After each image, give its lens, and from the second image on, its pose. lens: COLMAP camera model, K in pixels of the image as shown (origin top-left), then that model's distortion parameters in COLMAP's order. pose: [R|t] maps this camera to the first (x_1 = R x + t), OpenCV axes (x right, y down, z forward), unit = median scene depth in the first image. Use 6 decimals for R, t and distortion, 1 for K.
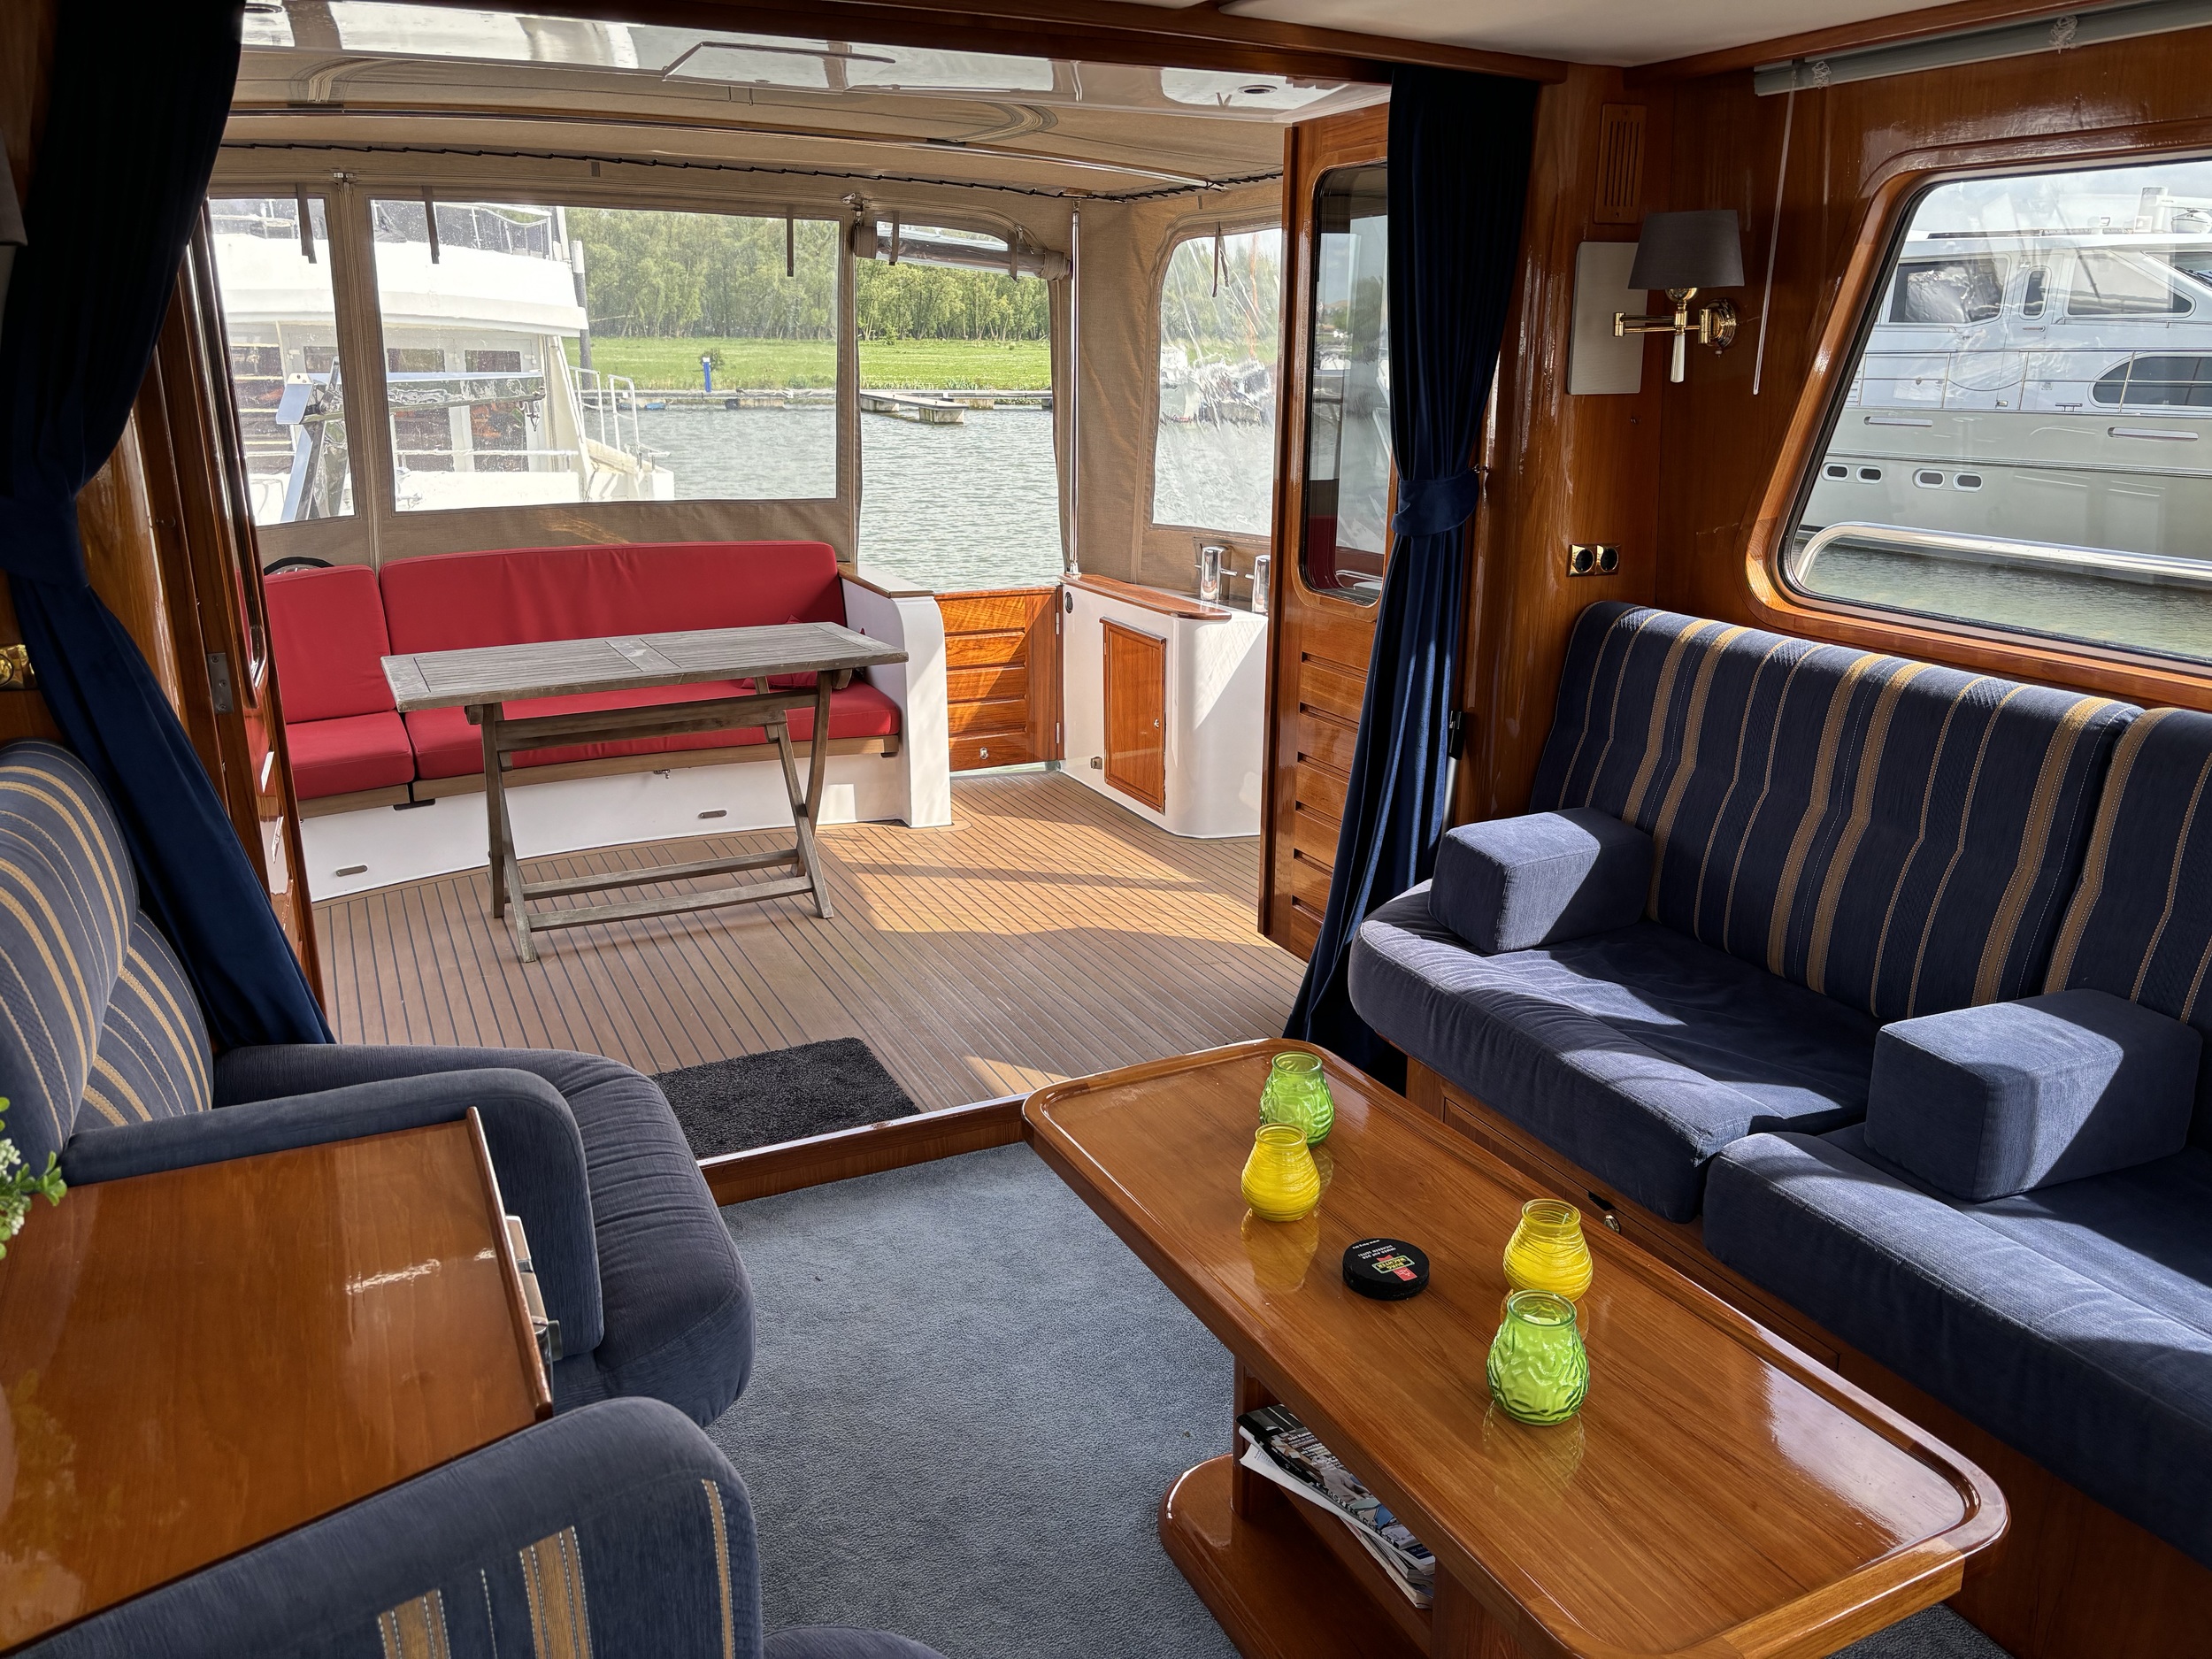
lens RADIAL K [[1689.2, 0, 1104.4], [0, 1689.2, 841.9], [0, 0, 1]] dist [0.072805, -0.077470]
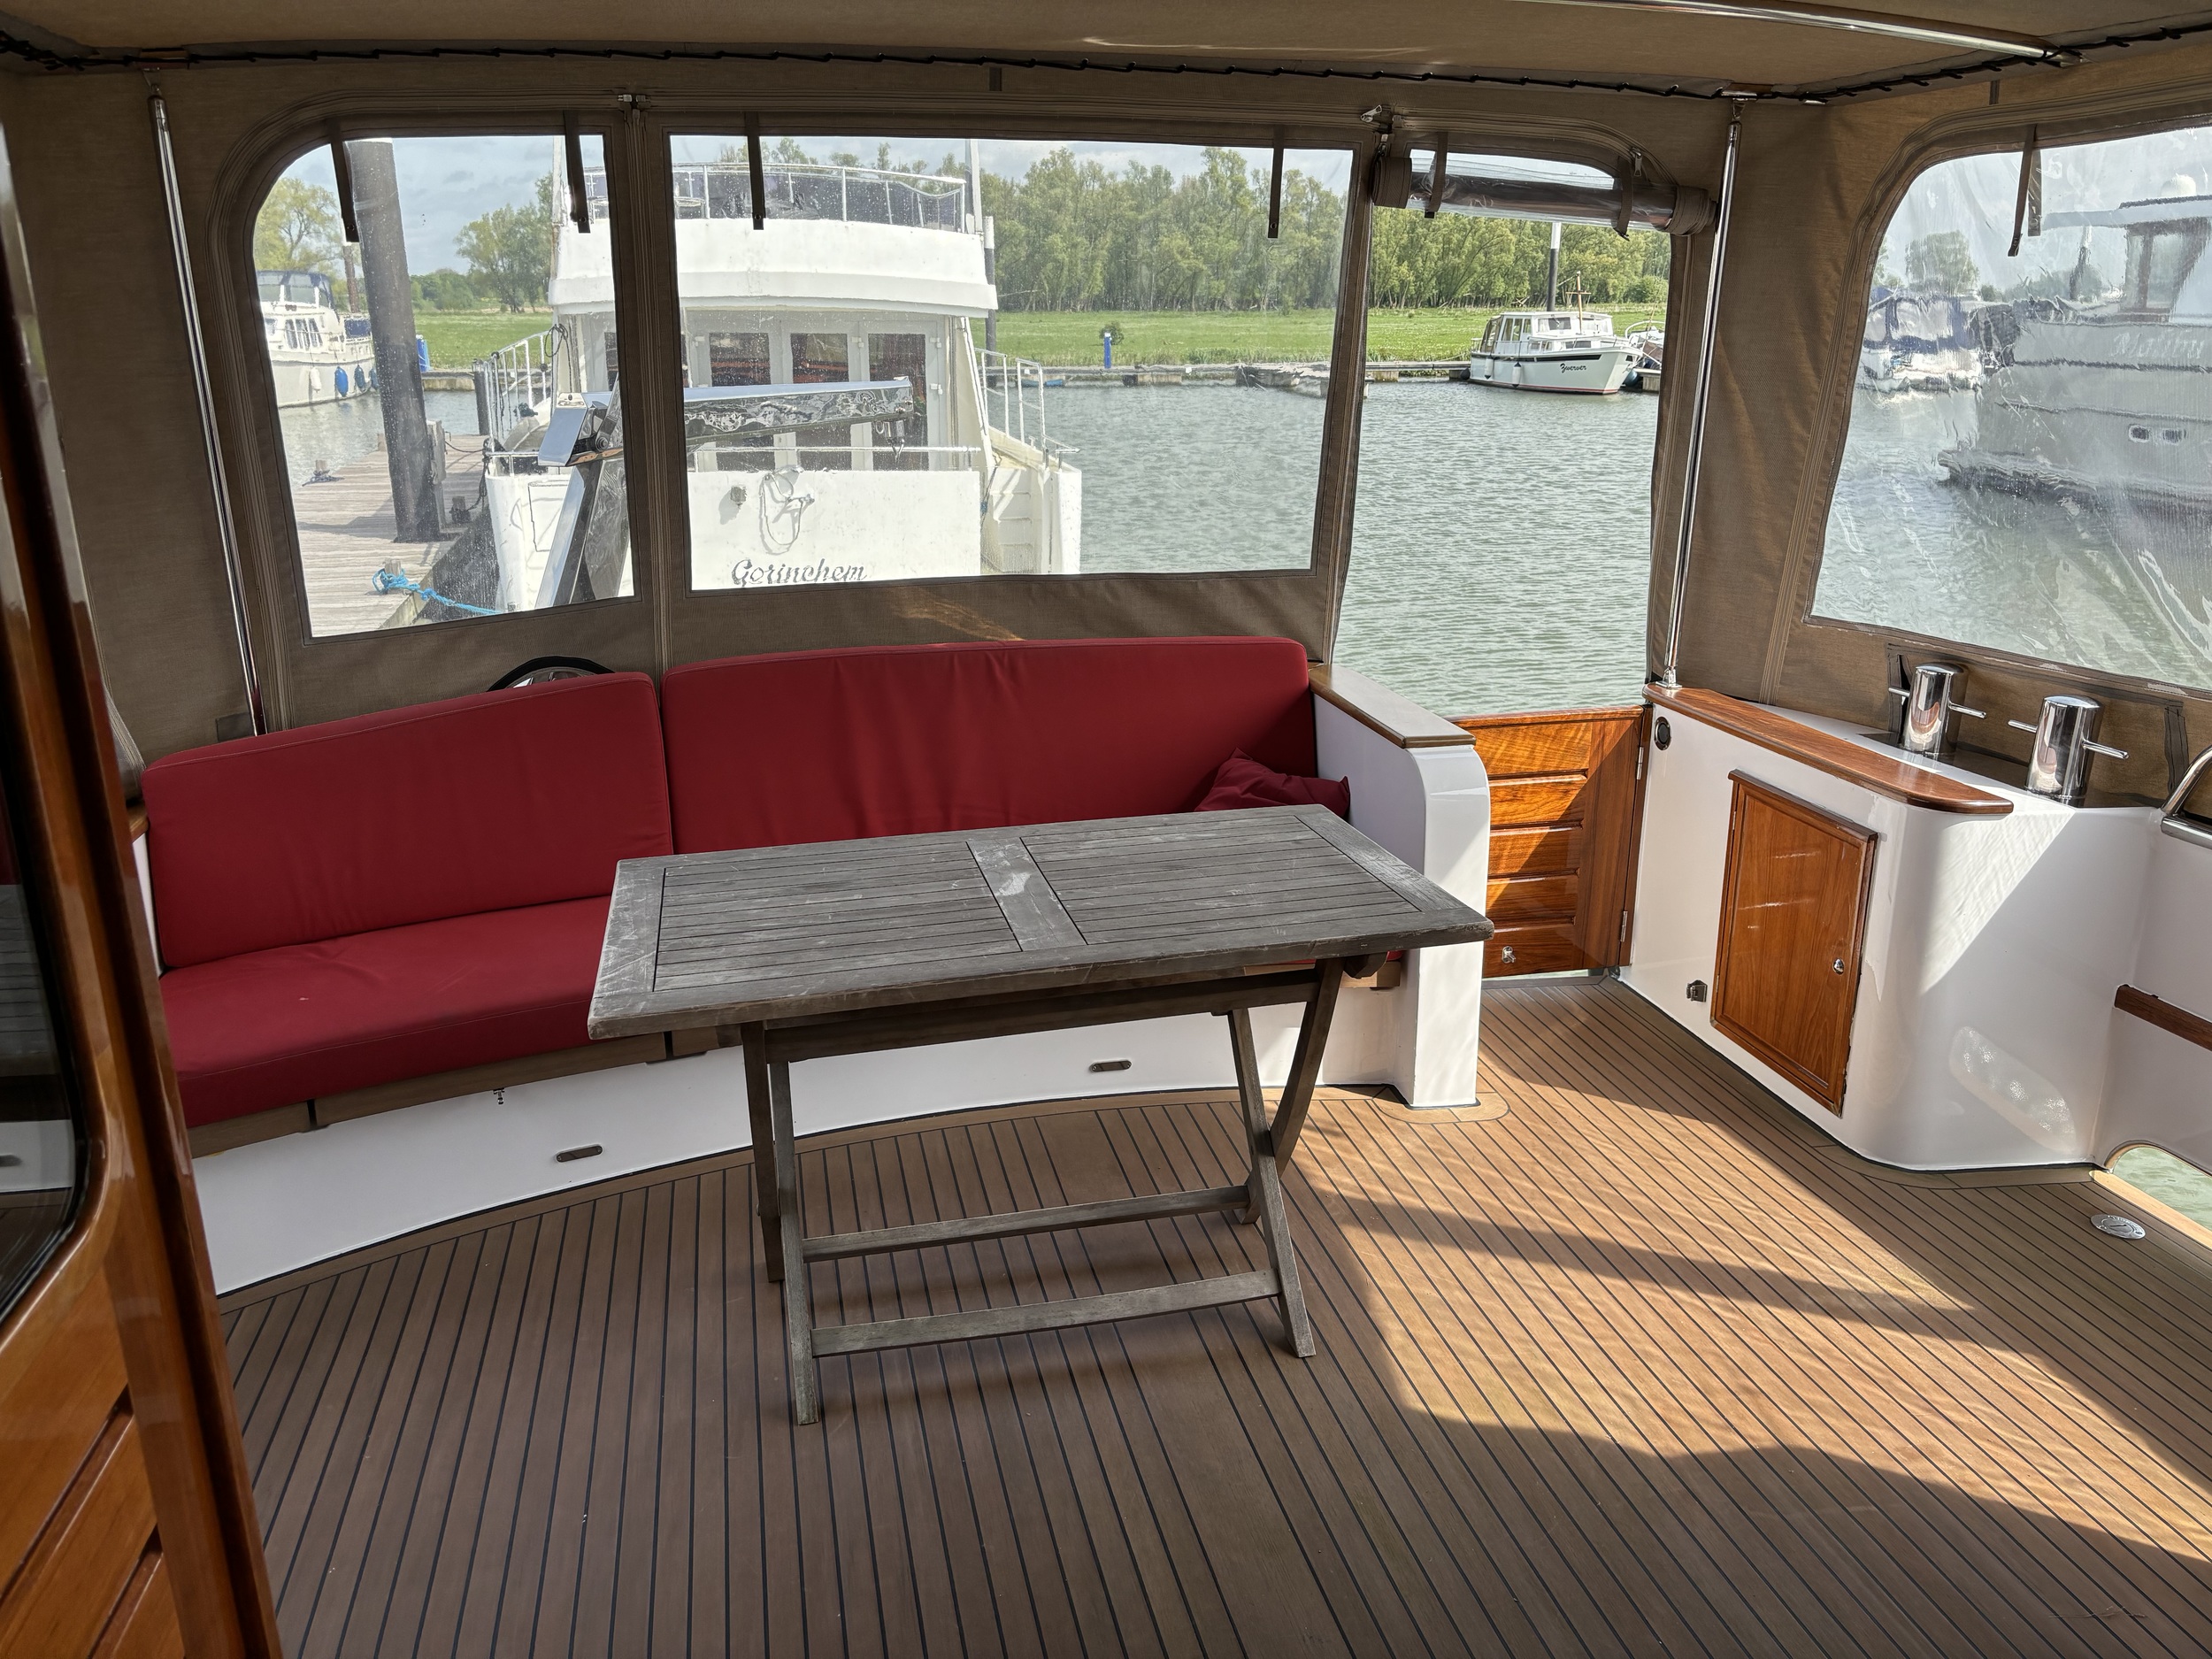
lens RADIAL K [[1689.2, 0, 1109.9], [0, 1689.2, 832.7], [0, 0, 1]] dist [0.072805, -0.077470]
pose [[0.976388, 0.056604, -0.208477, -0.095137], [-0.054201, 0.998381, 0.017226, -0.111028], [0.209115, -0.005520, 0.977876, 0.343345]]
